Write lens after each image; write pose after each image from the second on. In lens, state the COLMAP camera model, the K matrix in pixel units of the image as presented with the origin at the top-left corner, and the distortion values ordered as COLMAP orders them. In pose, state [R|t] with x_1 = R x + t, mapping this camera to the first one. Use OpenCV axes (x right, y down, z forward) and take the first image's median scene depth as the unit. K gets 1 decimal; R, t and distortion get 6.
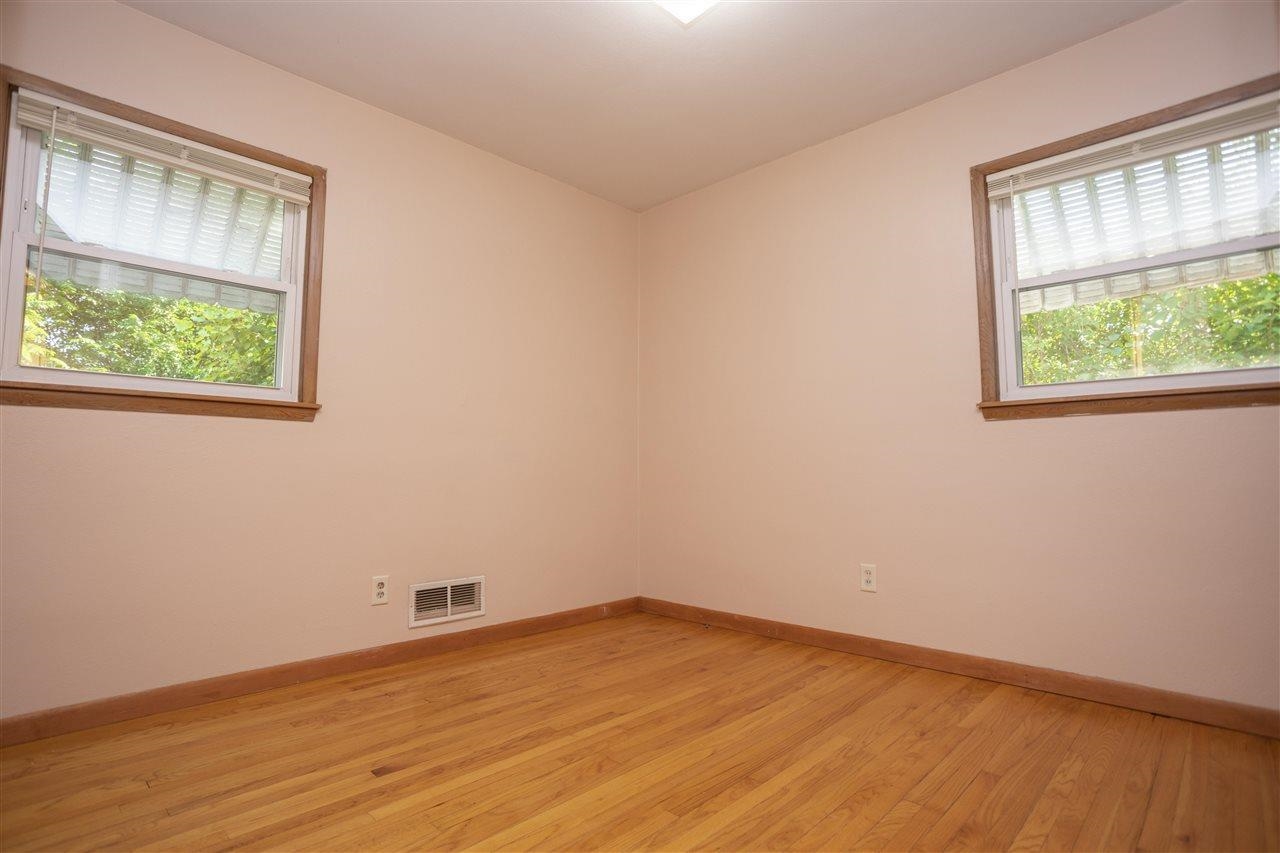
lens RADIAL K [[667.5, 0, 640.0], [0, 667.5, 426.5], [0, 0, 1]] dist [-0.049328, 0.000670]
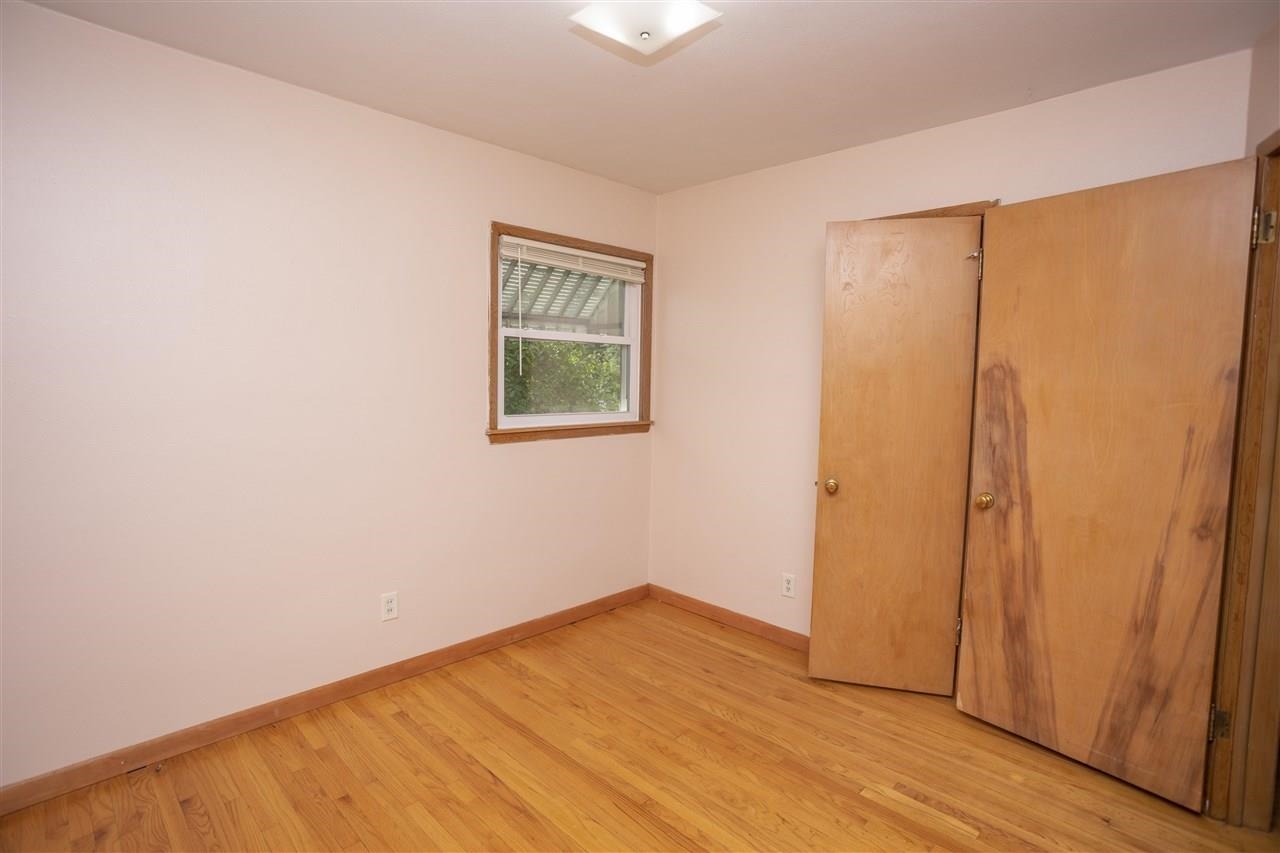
lens RADIAL K [[630.8, 0, 640.0], [0, 630.8, 426.5], [0, 0, 1]] dist [-0.046254, 0.000159]
pose [[-0.018559, -0.085935, 0.996128, -0.710919], [-0.096835, 0.991770, 0.083755, -0.188806], [-0.995127, -0.094906, -0.026728, 0.874964]]
